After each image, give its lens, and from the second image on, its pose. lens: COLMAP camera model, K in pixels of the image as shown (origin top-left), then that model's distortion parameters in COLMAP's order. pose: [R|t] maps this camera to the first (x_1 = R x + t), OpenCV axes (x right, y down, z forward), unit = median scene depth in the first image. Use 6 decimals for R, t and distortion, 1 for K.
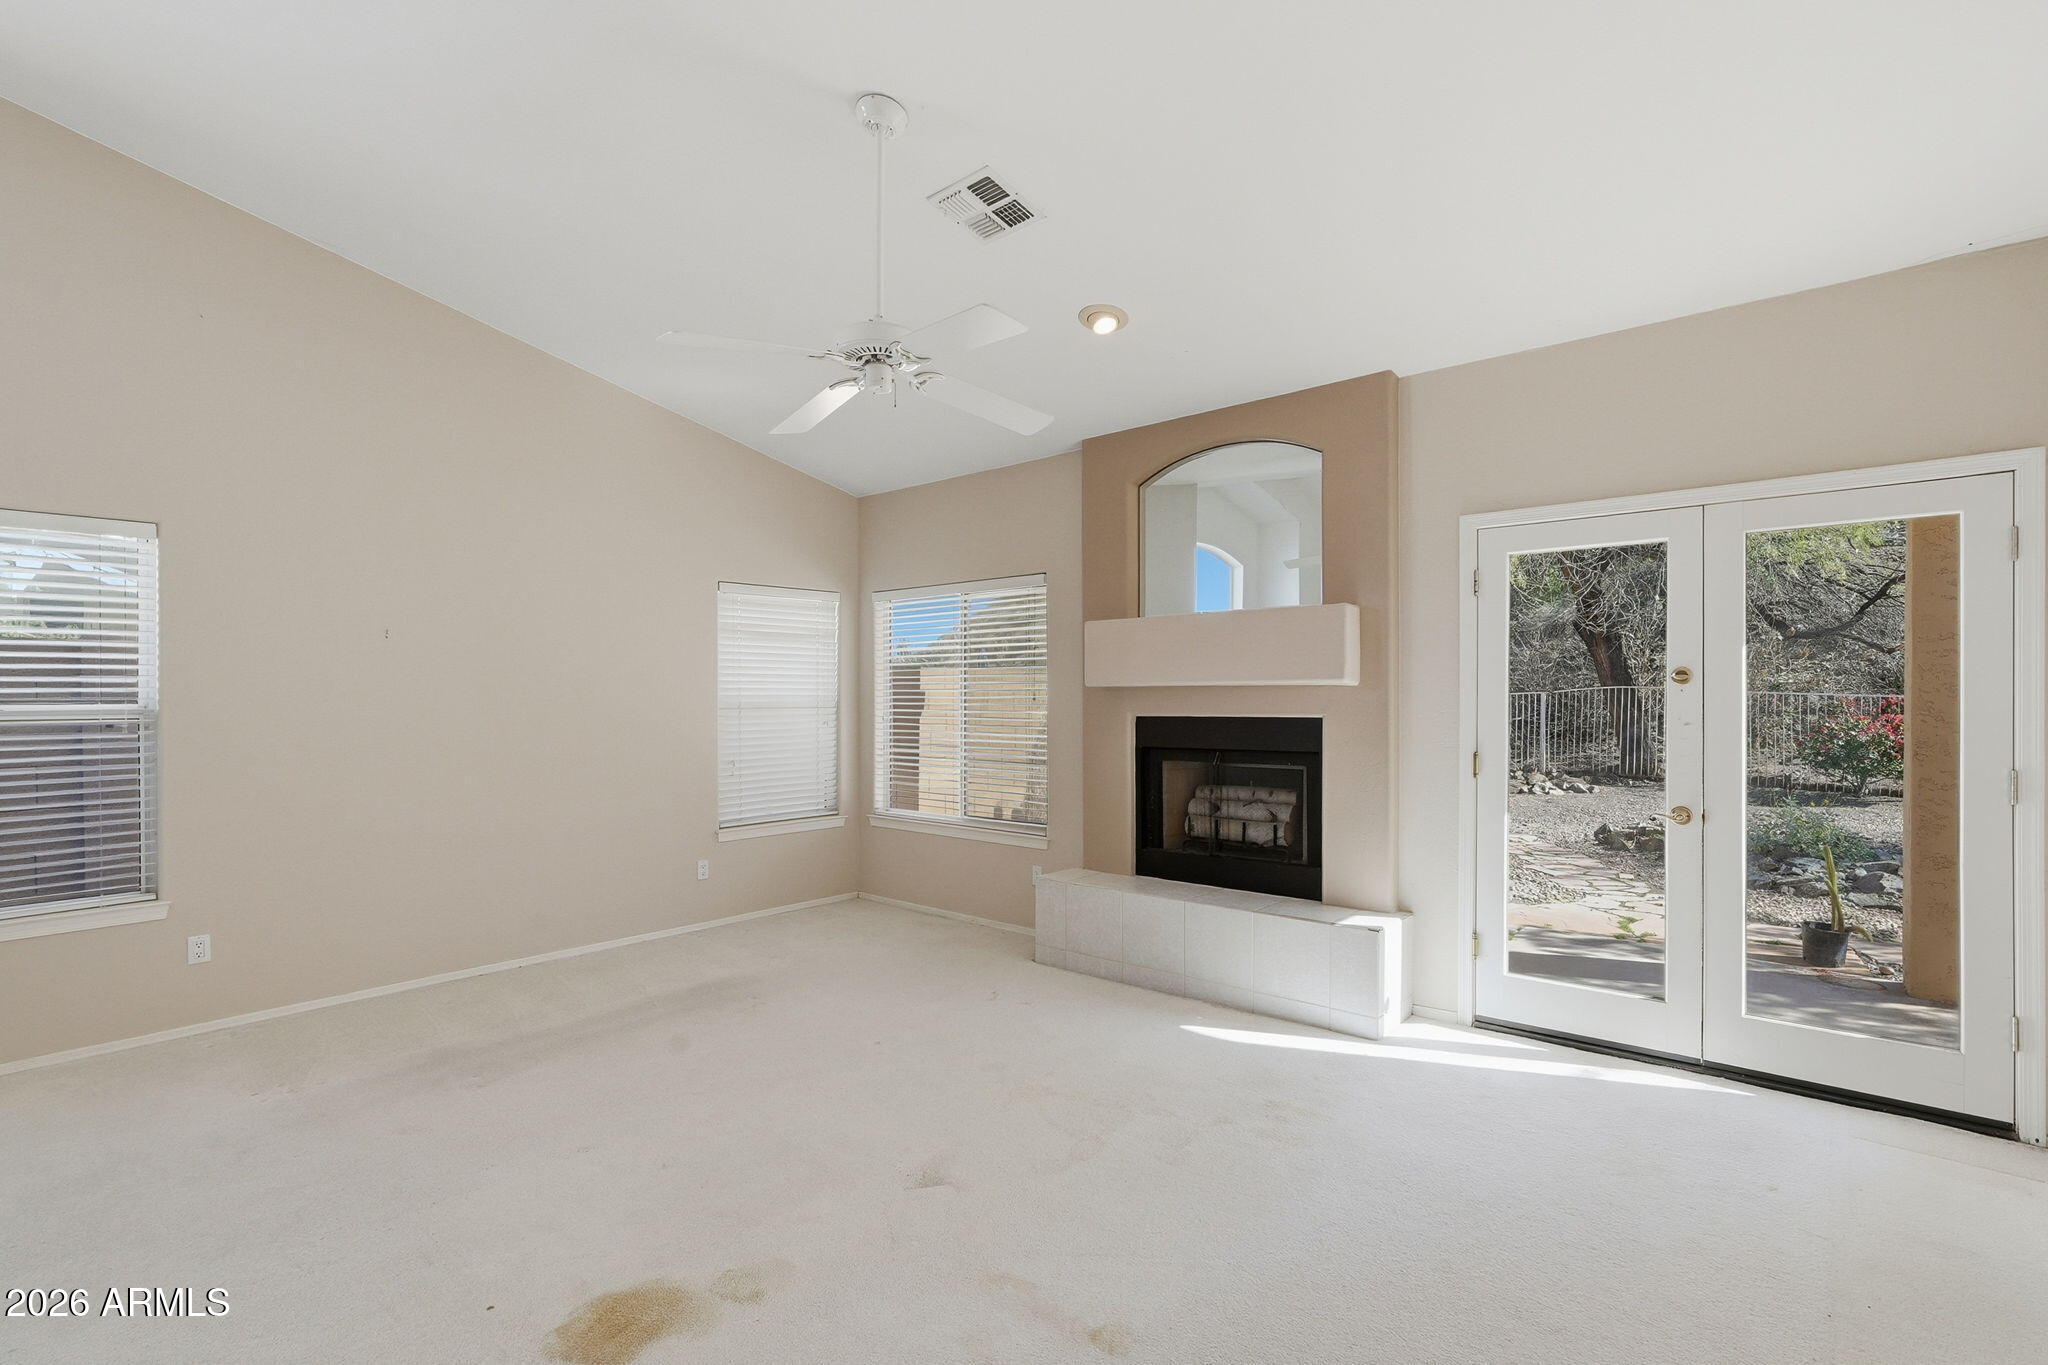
lens RADIAL K [[918.6, 0, 1020.1], [0, 918.6, 703.1], [0, 0, 1]] dist [-0.002578, -0.000056]
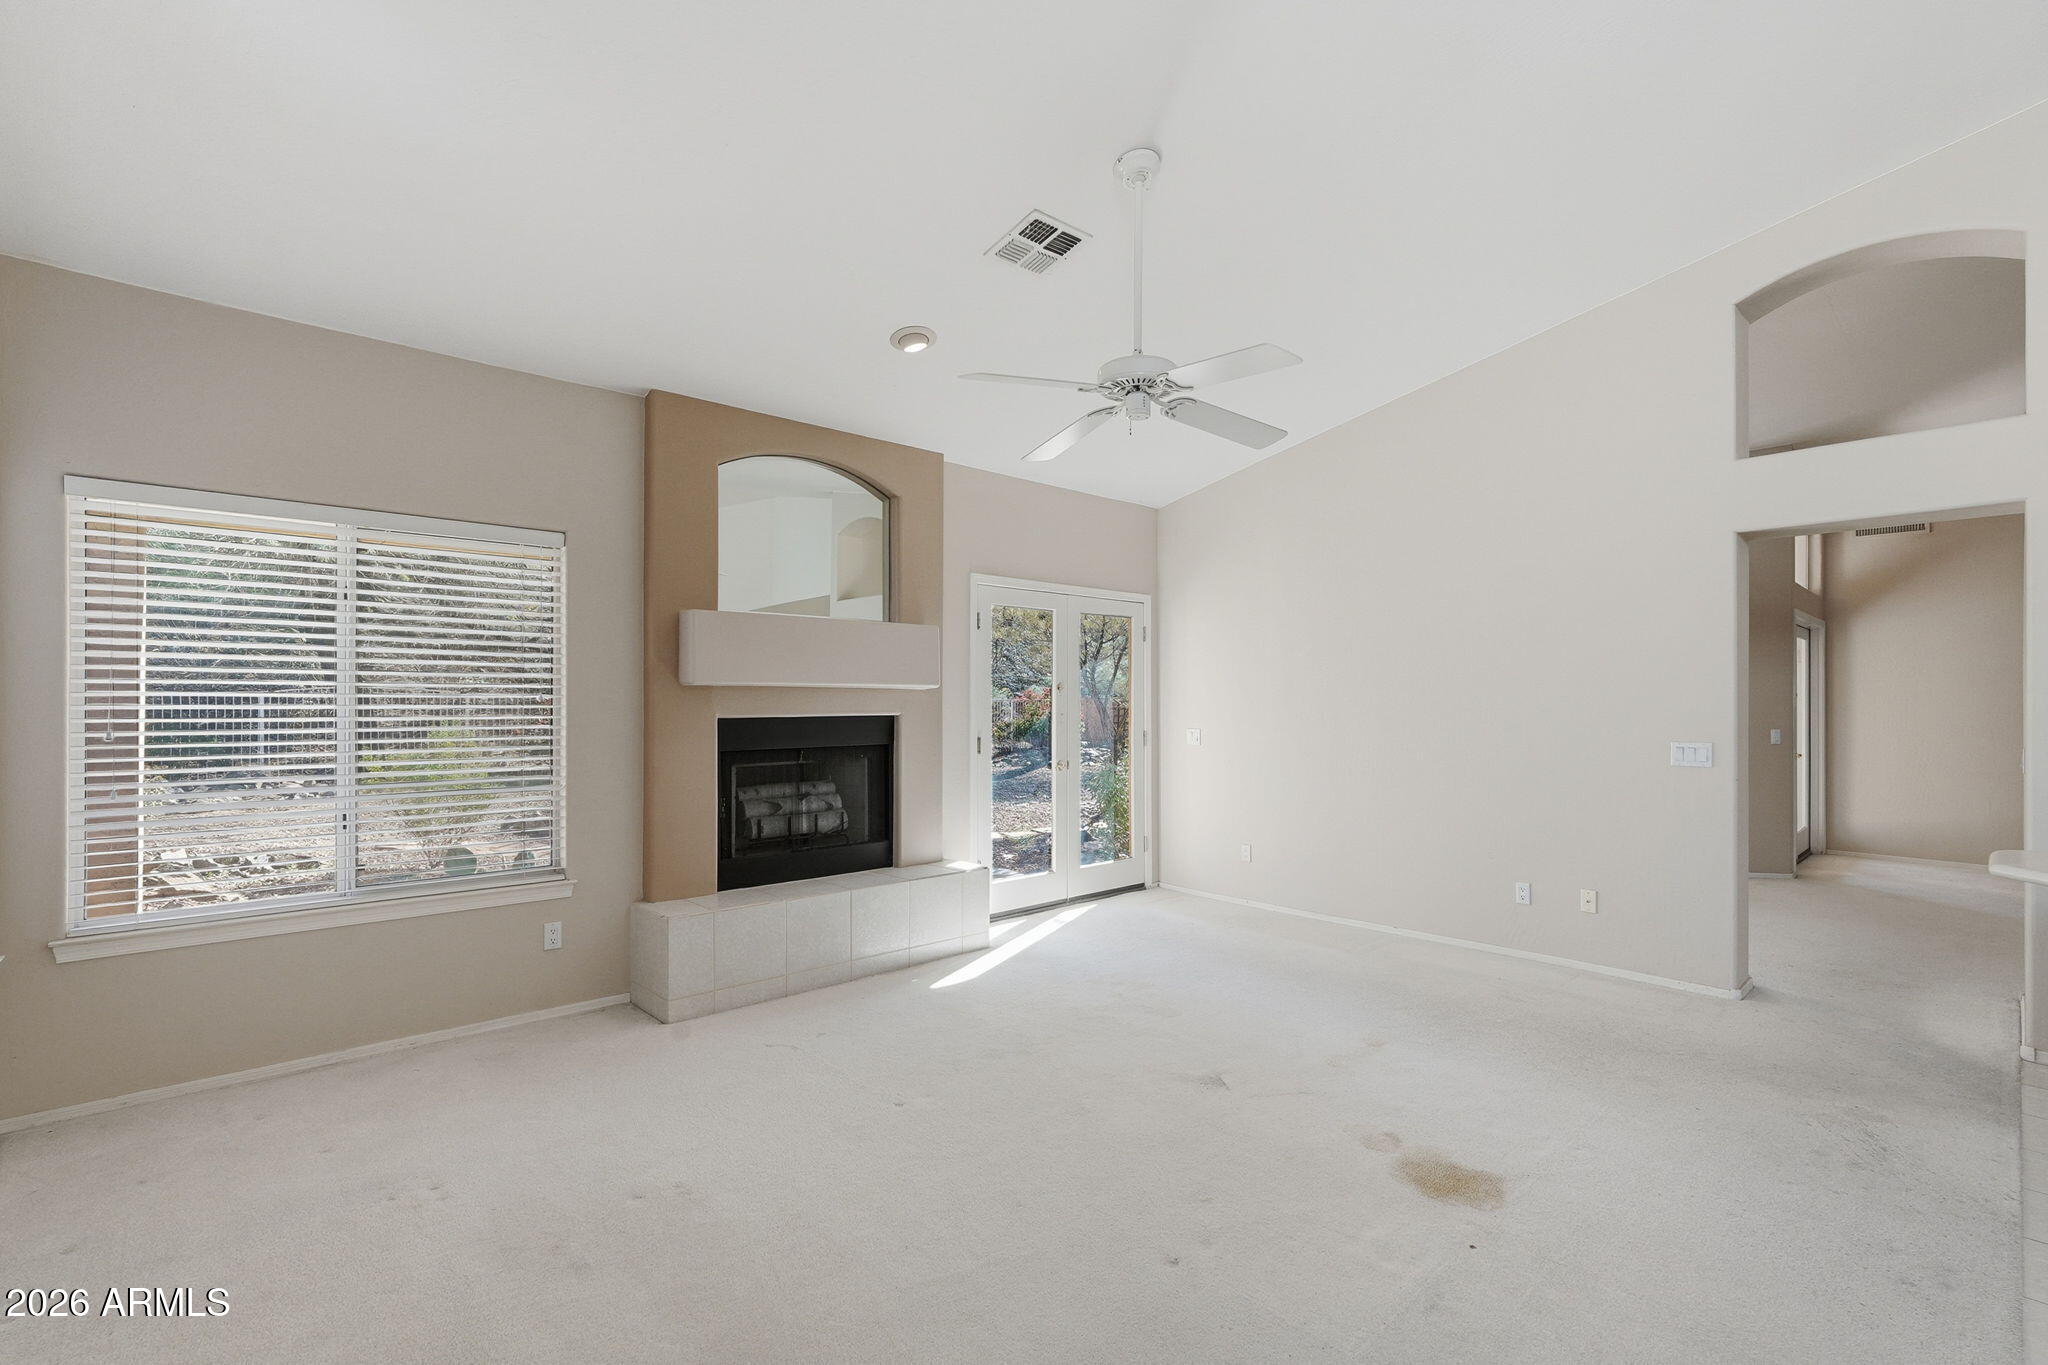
lens RADIAL K [[922.9, 0, 1016.1], [0, 922.9, 687.8], [0, 0, 1]] dist [-0.002534, 0.000188]
pose [[0.129303, 0.009438, 0.991560, -0.755357], [-0.003543, 0.999953, -0.009056, -0.008763], [-0.991599, -0.002343, 0.129330, 0.594043]]
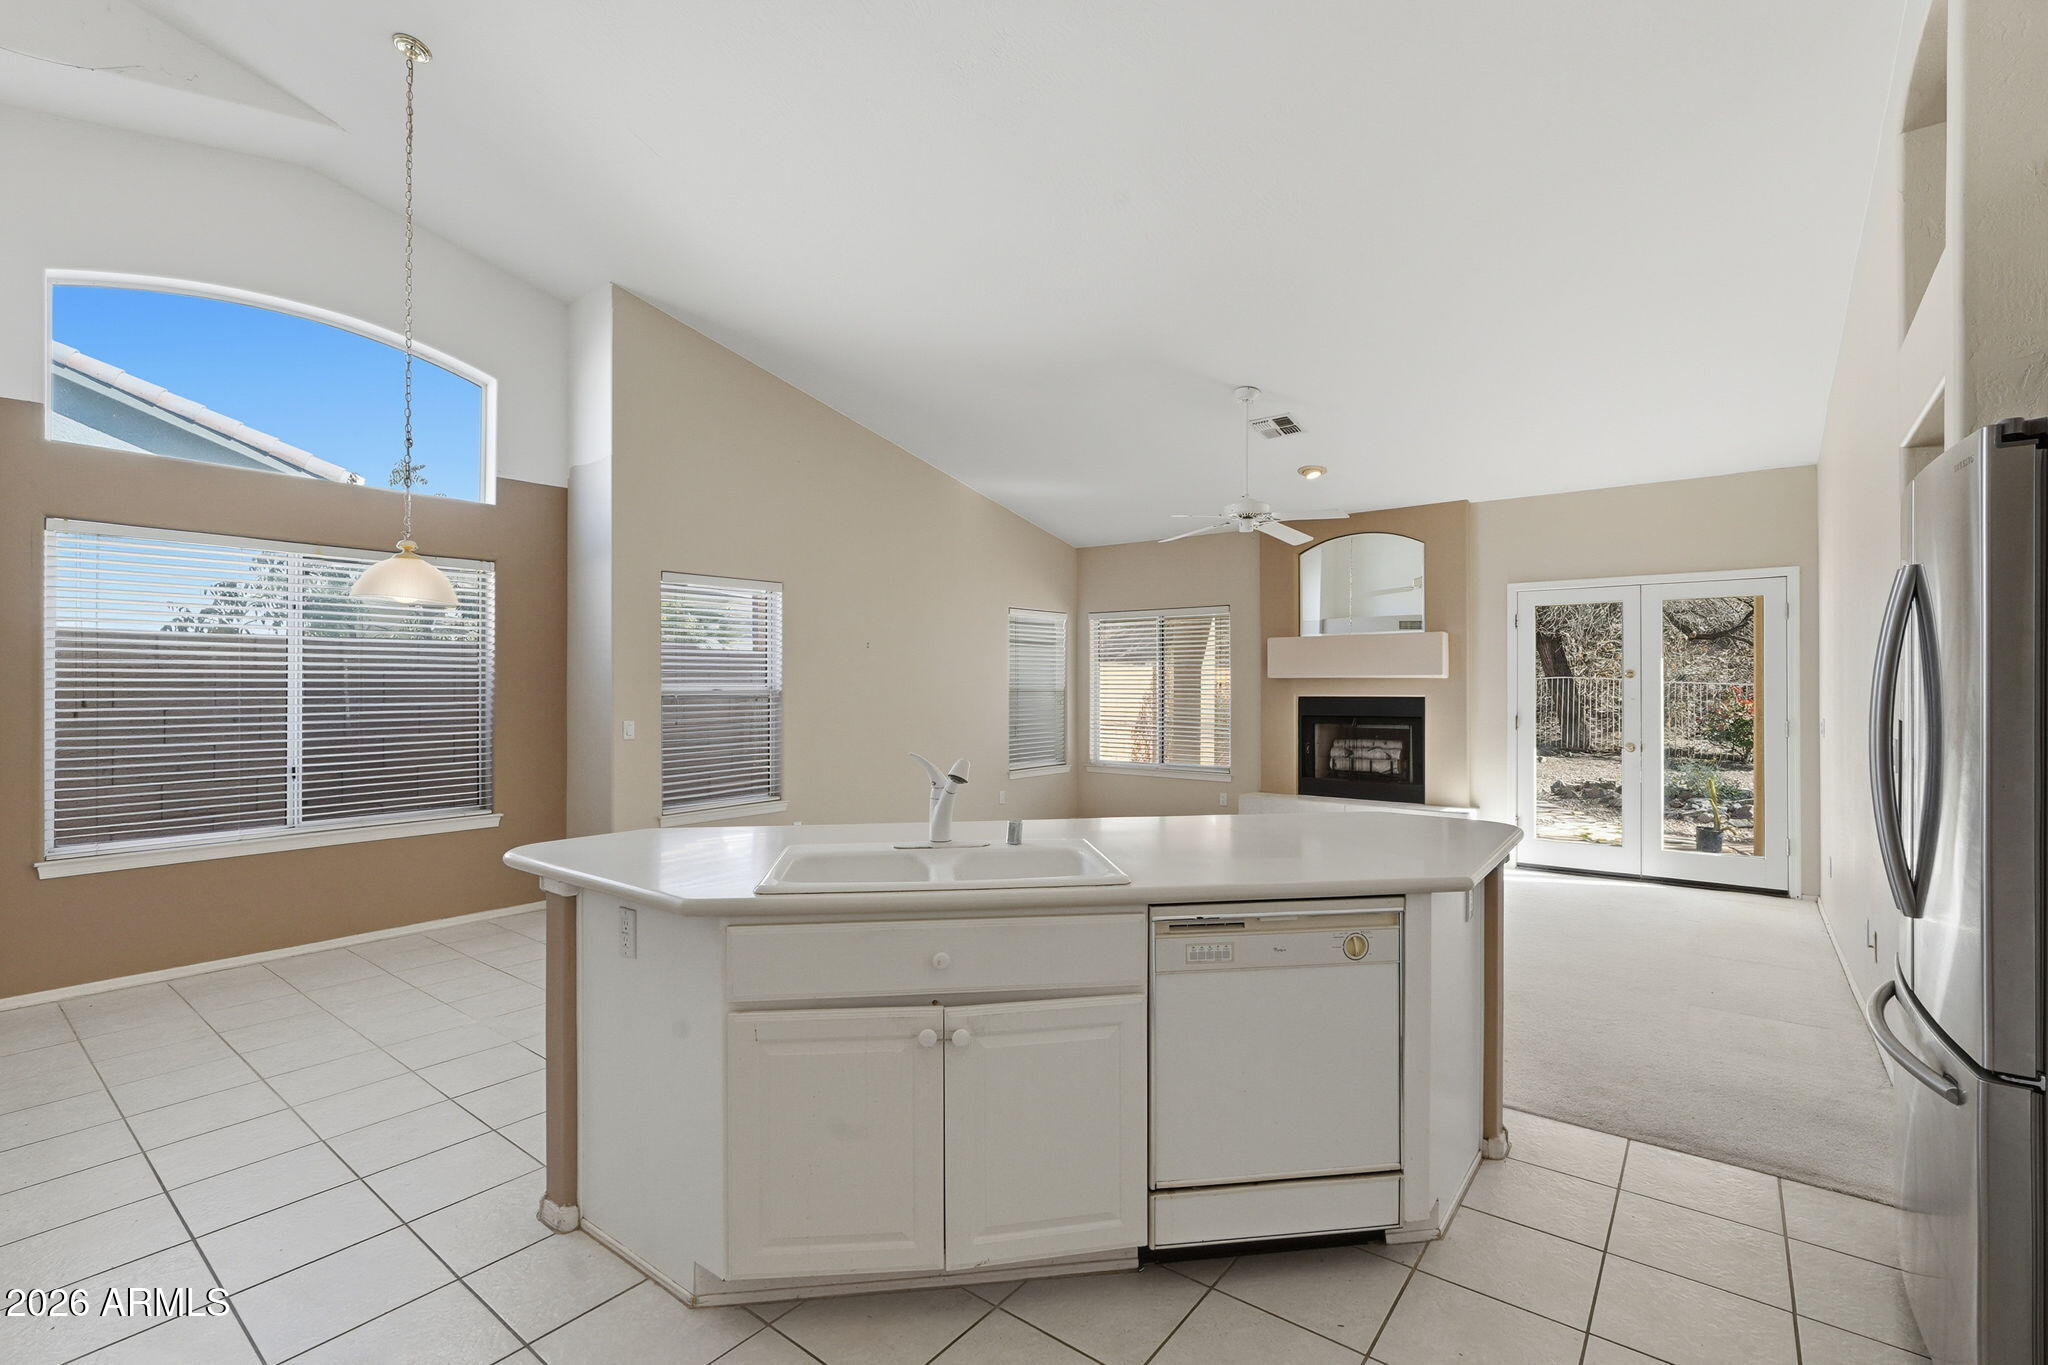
lens RADIAL K [[889.8, 0, 1024.0], [0, 889.8, 682.5], [0, 0, 1]] dist [-0.002741, -0.000345]
pose [[0.998758, 0.001880, 0.049784, -0.437492], [-0.001429, 0.999958, -0.009084, 0.004584], [-0.049799, 0.009002, 0.998719, -0.544172]]
